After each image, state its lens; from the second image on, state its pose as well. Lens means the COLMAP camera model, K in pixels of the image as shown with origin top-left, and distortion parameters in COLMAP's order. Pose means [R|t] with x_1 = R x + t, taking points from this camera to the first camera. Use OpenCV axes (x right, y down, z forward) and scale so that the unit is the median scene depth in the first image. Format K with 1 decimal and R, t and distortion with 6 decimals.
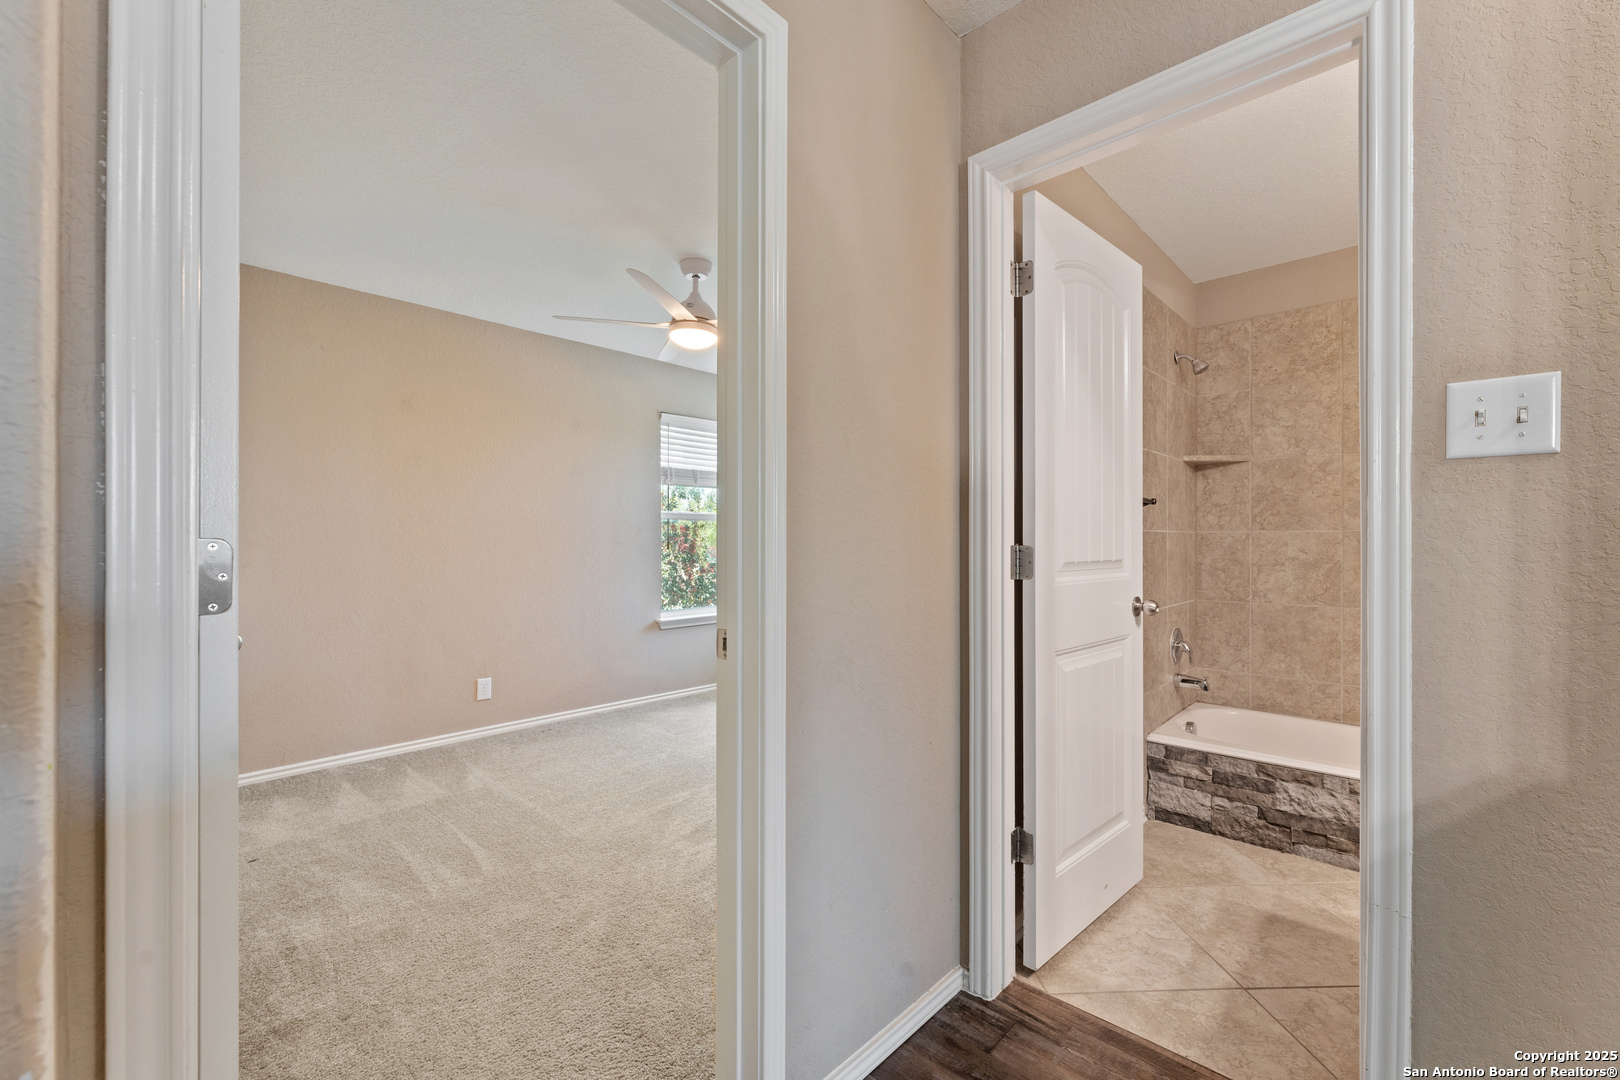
lens RADIAL K [[664.7, 0, 807.5], [0, 664.7, 542.0], [0, 0, 1]] dist [0.000721, -0.000174]
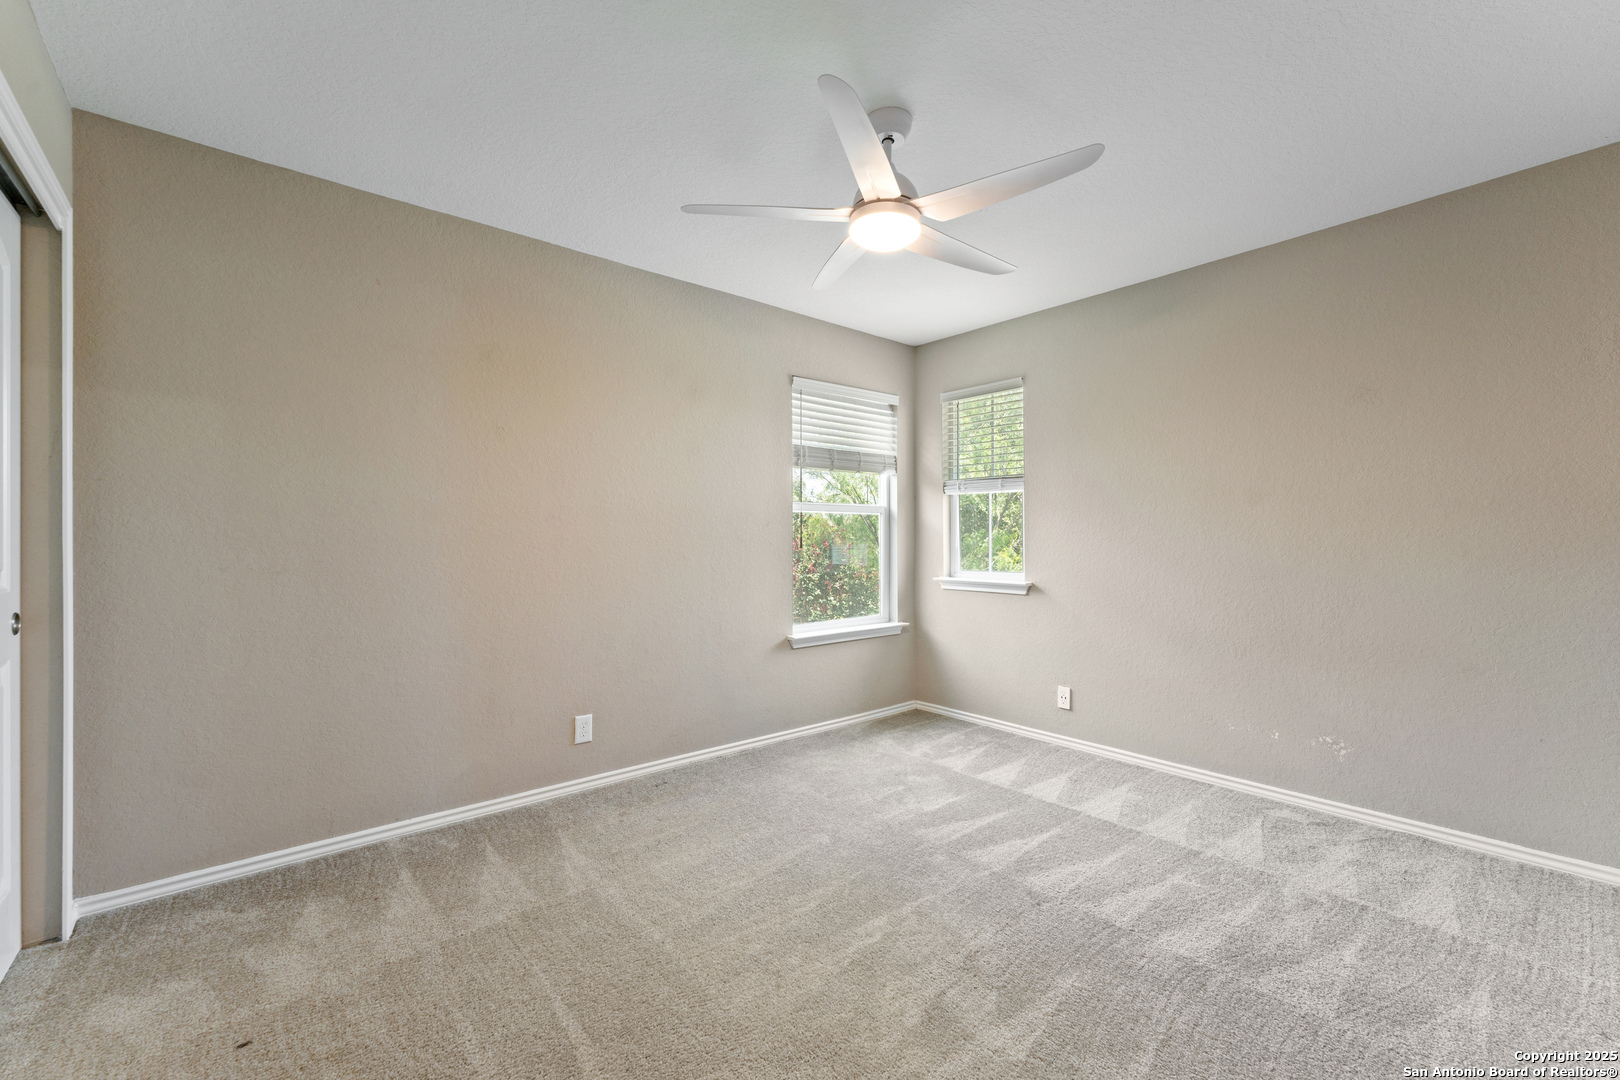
lens RADIAL K [[664.7, 0, 811.9], [0, 664.7, 543.1], [0, 0, 1]] dist [0.000721, -0.000174]
pose [[0.993982, -0.001693, -0.109529, -0.151801], [0.002315, 0.999982, 0.005547, 0.000575], [0.109518, -0.005767, 0.993968, 0.289533]]
